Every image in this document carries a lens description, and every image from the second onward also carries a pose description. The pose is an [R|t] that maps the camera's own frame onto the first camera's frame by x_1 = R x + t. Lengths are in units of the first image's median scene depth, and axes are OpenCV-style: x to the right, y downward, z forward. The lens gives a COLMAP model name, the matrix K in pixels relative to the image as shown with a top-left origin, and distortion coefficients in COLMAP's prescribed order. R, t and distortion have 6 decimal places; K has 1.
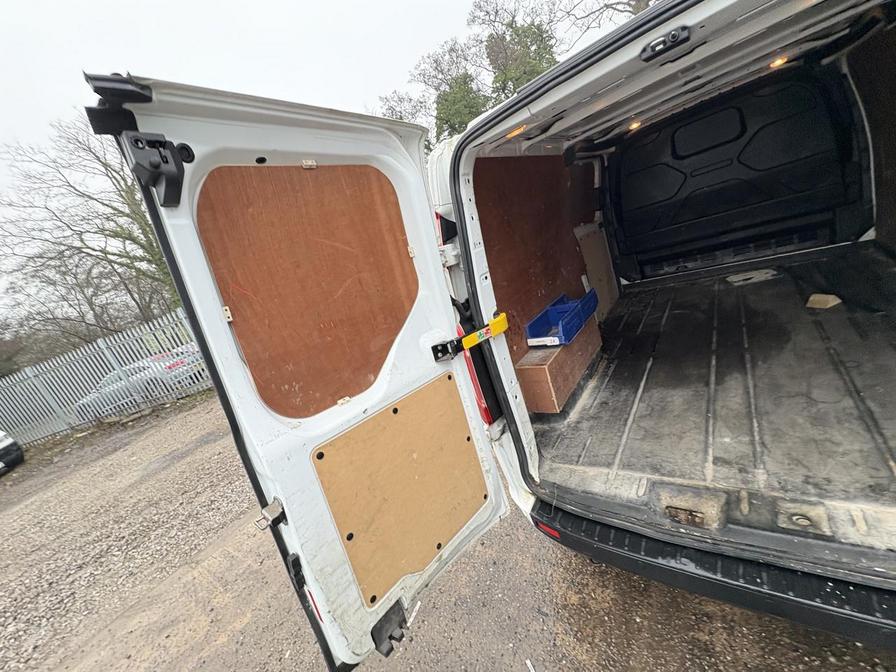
lens RADIAL K [[356.4, 0, 448.0], [0, 356.4, 336.0], [0, 0, 1]] dist [0.000537, -0.000247]
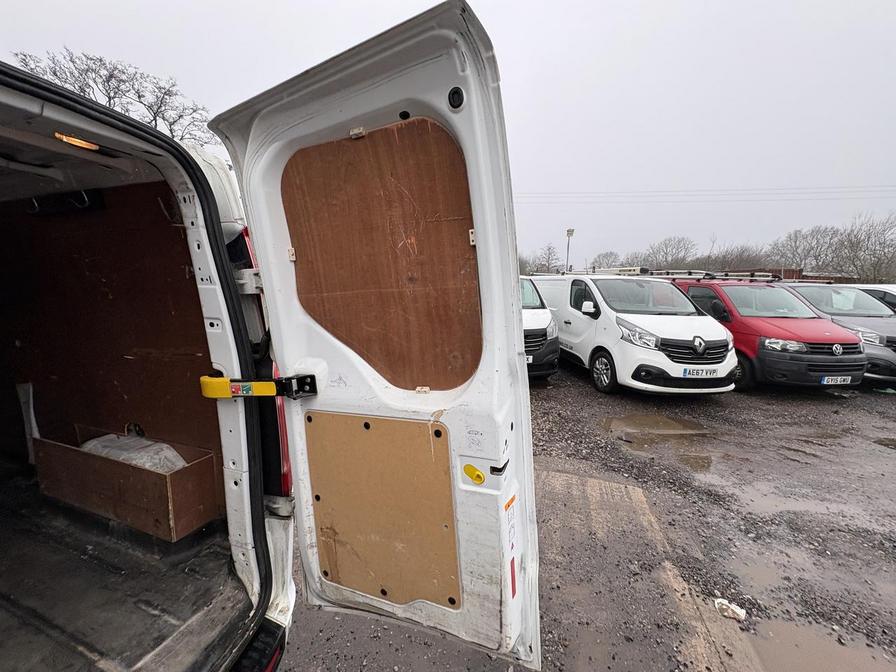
lens RADIAL K [[355.2, 0, 449.3], [0, 355.2, 336.2], [0, 0, 1]] dist [0.001157, 0.000037]
pose [[-0.273177, 0.200561, 0.940824, -0.014940], [0.321940, 0.940688, -0.107054, 0.007500], [-0.906493, 0.273644, -0.321543, 0.164484]]
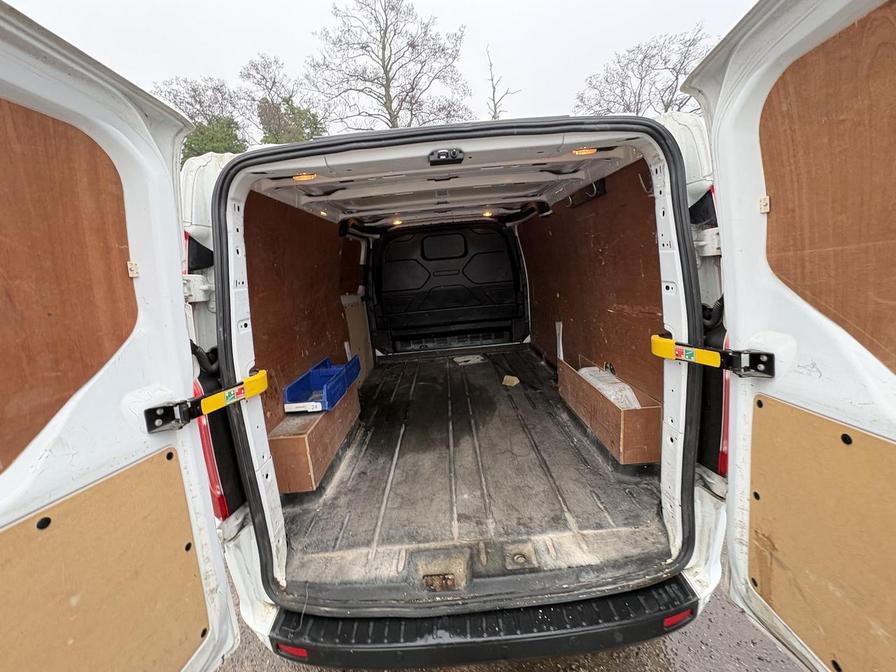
lens RADIAL K [[355.2, 0, 449.3], [0, 355.2, 336.2], [0, 0, 1]] dist [0.001157, 0.000037]
pose [[0.776642, 0.137063, 0.614851, -0.026869], [-0.017578, 0.980378, -0.196343, 0.012565], [-0.629697, 0.141680, 0.763811, 0.085473]]
